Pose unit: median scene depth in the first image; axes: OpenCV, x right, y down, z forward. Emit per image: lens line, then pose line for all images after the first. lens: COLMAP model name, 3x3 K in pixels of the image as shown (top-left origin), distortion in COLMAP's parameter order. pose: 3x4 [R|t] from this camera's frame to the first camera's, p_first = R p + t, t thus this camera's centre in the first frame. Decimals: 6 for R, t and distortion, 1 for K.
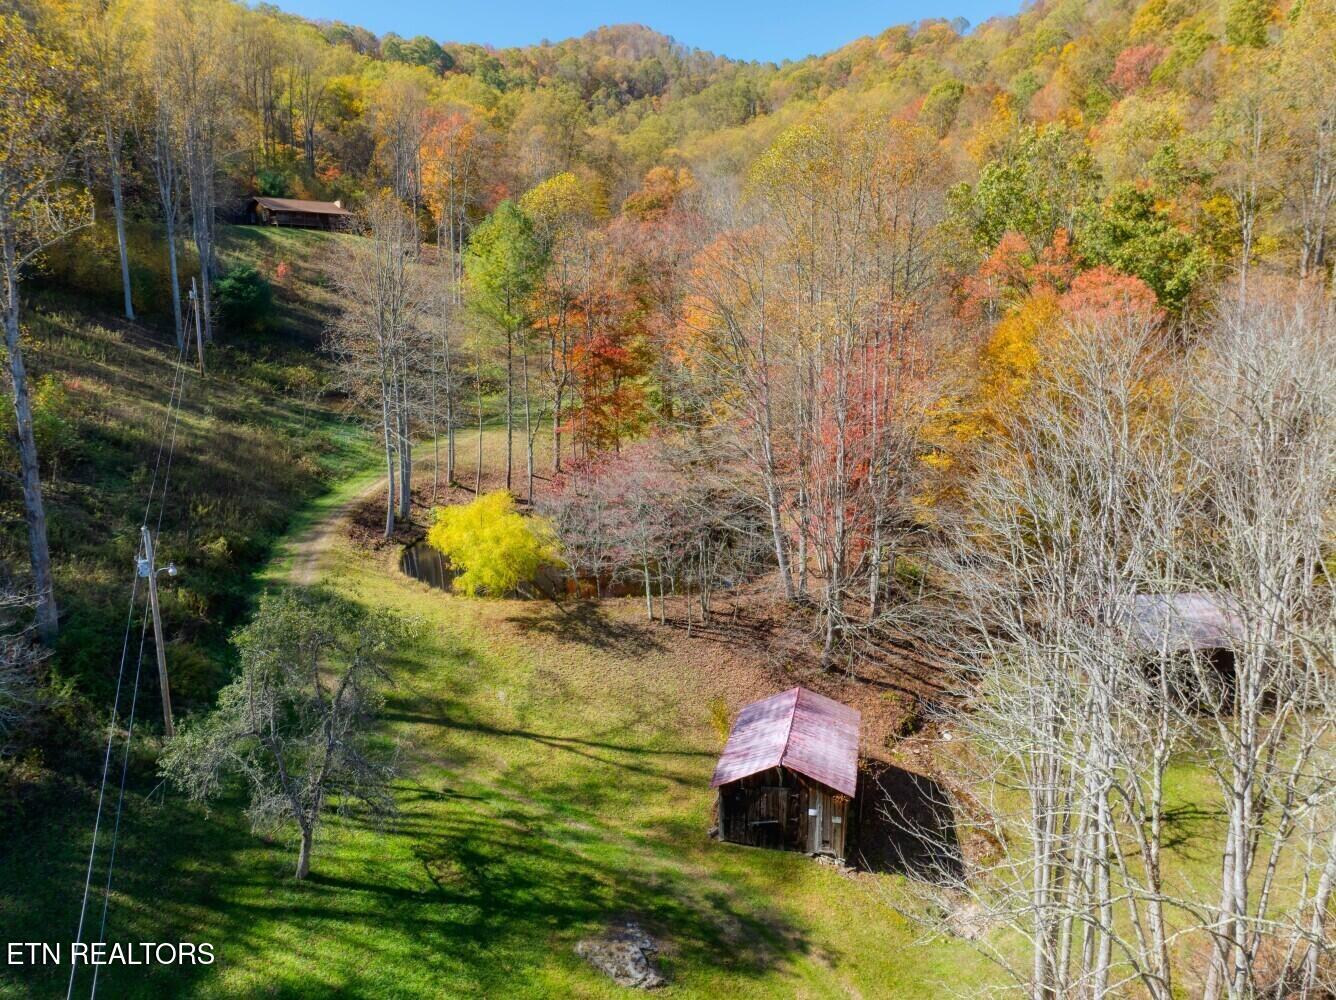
lens RADIAL K [[941.3, 0, 666.6], [0, 941.3, 496.0], [0, 0, 1]] dist [-0.040561, 0.007452]
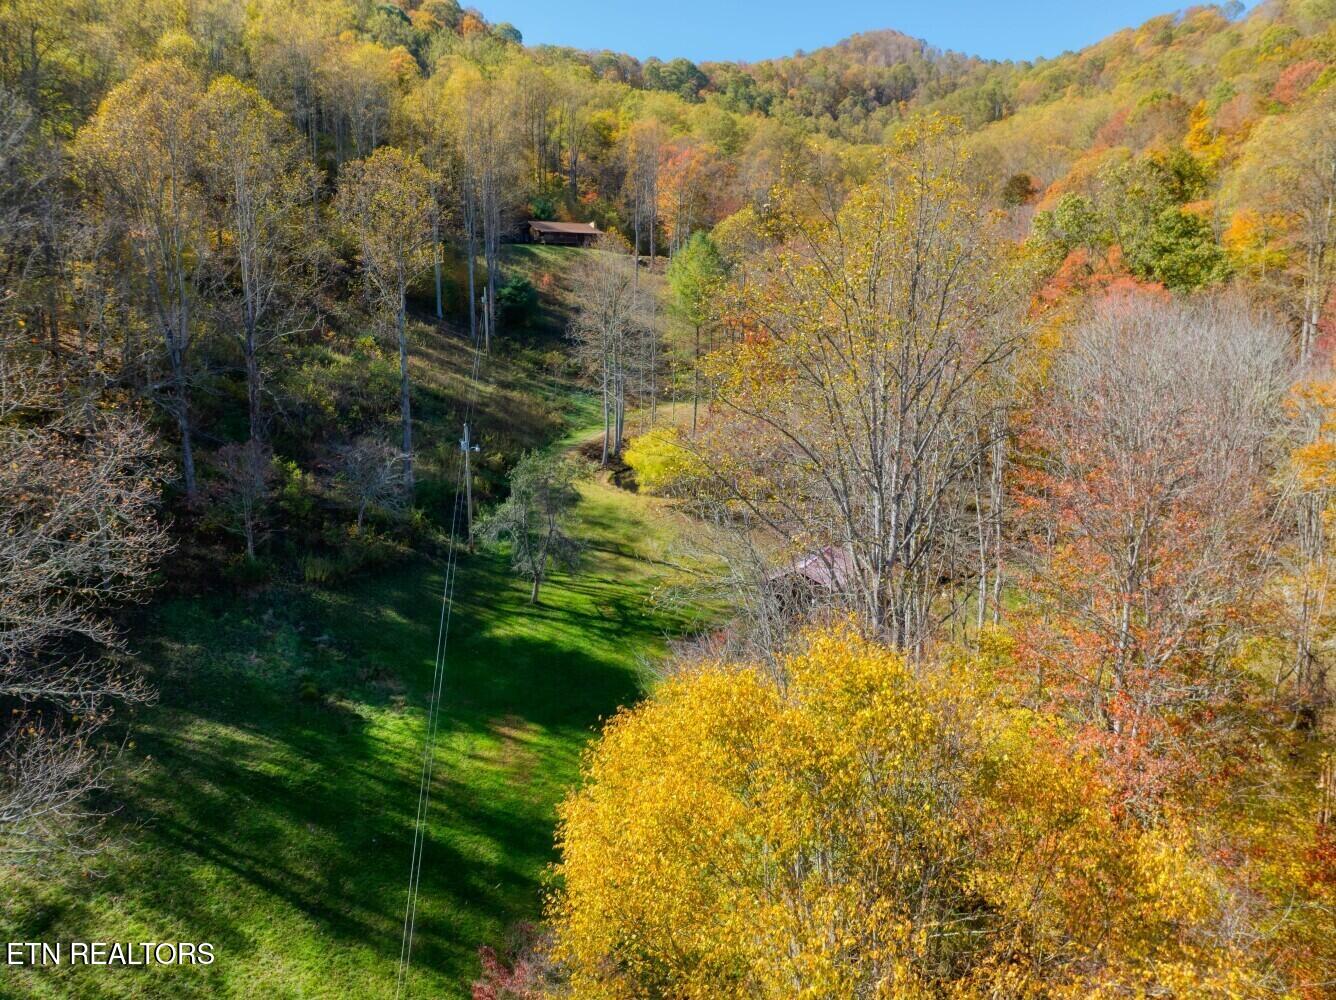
lens RADIAL K [[941.3, 0, 666.6], [0, 941.3, 496.0], [0, 0, 1]] dist [-0.040561, 0.007452]
pose [[0.965875, 0.046502, -0.254800, 0.123014], [-0.047013, 0.998886, 0.004088, 0.057032], [0.254706, 0.008031, 0.966985, -0.278426]]
